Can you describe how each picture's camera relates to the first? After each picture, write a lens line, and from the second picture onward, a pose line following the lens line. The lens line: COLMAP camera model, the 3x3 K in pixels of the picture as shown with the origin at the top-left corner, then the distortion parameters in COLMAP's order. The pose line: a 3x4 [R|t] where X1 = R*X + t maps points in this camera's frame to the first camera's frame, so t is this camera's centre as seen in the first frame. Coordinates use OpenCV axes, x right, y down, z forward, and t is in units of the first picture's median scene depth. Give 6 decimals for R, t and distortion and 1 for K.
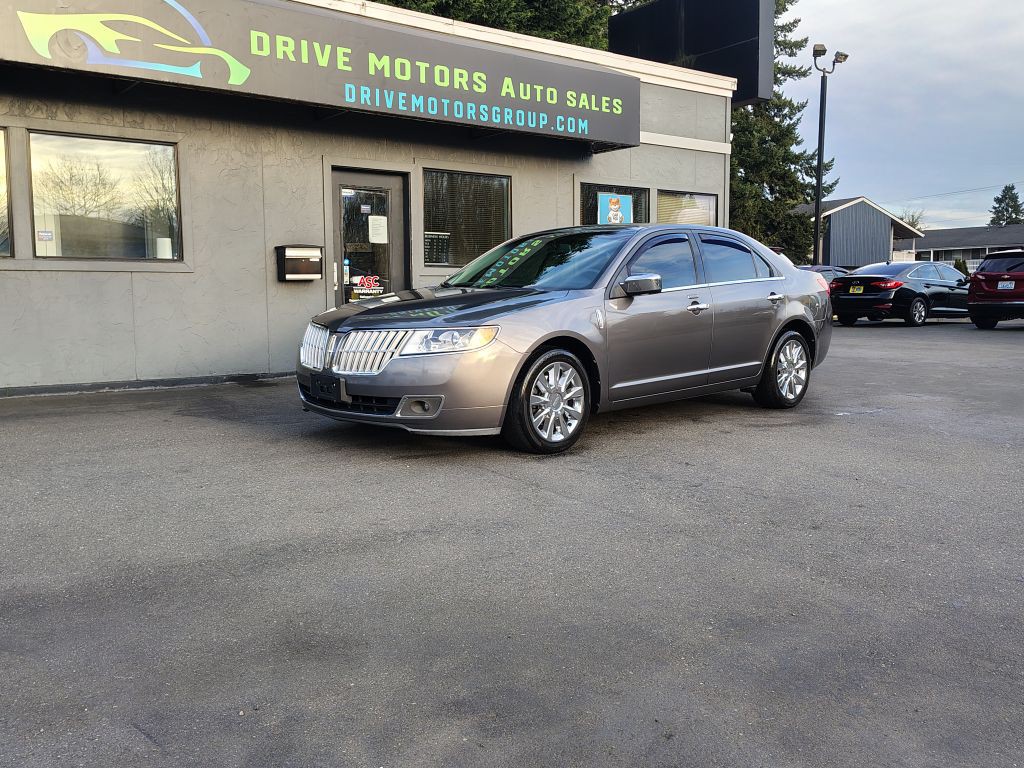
lens RADIAL K [[886.3, 0, 512.0], [0, 886.3, 384.0], [0, 0, 1]] dist [0.026083, -0.016242]
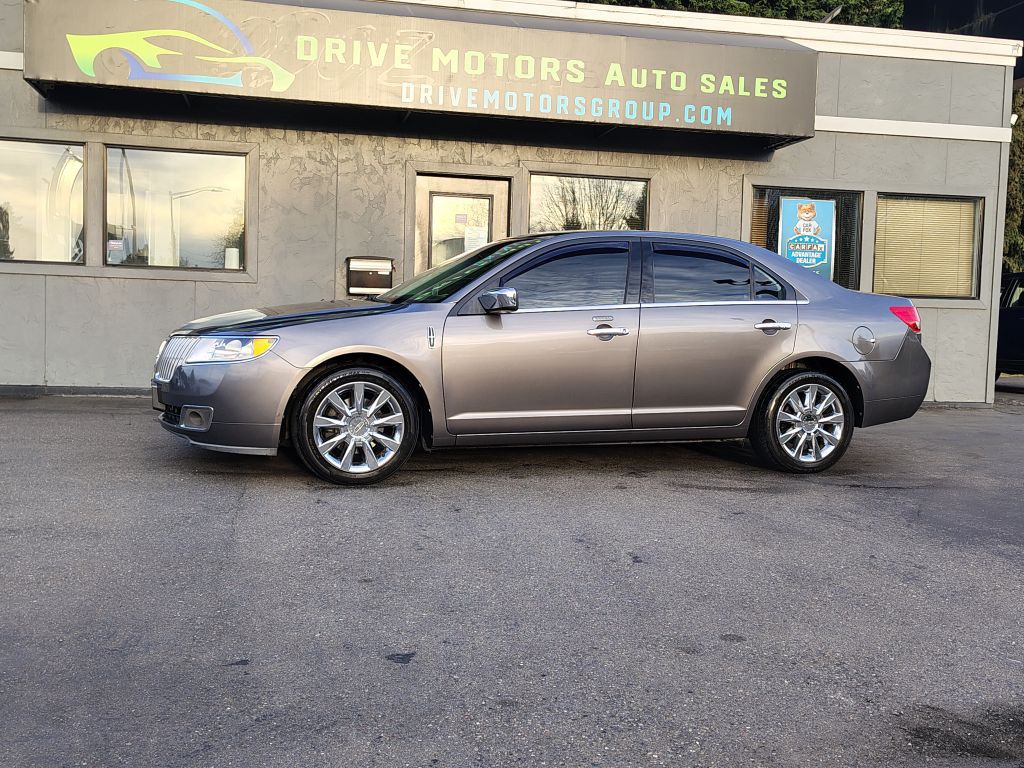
lens RADIAL K [[1070.1, 0, 512.0], [0, 1070.1, 384.0], [0, 0, 1]] dist [0.017287, 0.019883]
pose [[0.904788, 0.059595, -0.421672, 0.372469], [-0.080015, 0.996315, -0.030881, -0.001205], [0.418278, 0.061681, 0.906223, 0.054860]]
